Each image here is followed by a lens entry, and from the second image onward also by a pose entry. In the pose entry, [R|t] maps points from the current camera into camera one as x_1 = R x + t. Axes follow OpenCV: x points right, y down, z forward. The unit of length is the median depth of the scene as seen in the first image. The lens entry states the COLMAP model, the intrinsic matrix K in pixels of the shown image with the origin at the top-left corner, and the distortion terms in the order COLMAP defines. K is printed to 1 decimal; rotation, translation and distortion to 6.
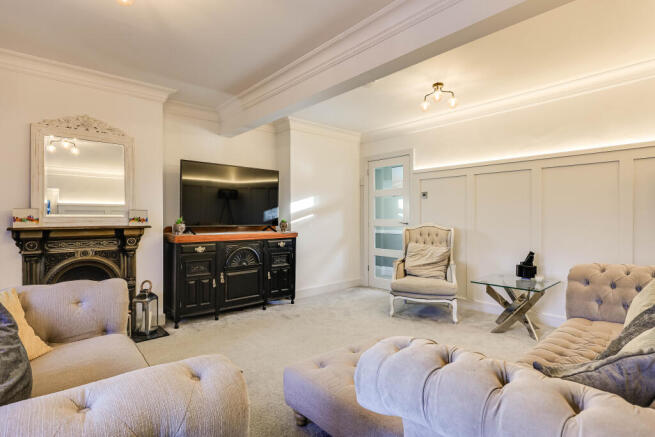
lens RADIAL K [[335.1, 0, 327.5], [0, 335.1, 218.5], [0, 0, 1]] dist [0.001439, 0.000226]
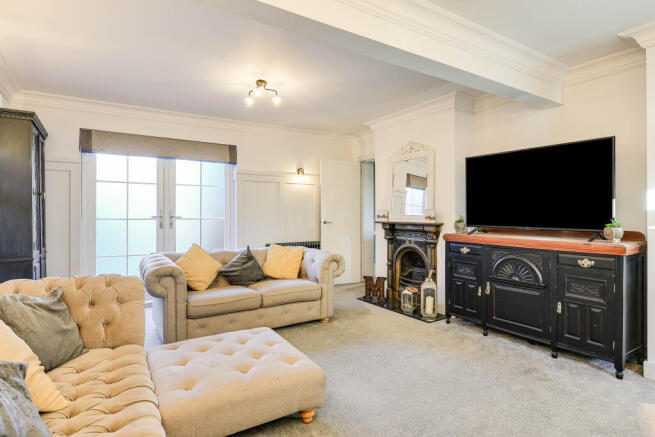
lens RADIAL K [[342.6, 0, 327.5], [0, 342.6, 218.5], [0, 0, 1]] dist [-0.003359, -0.000655]
pose [[-0.167309, -0.000050, -0.985905, 0.624073], [-0.027194, 0.999620, 0.004564, 0.008847], [0.985529, 0.027574, -0.167247, 0.761103]]
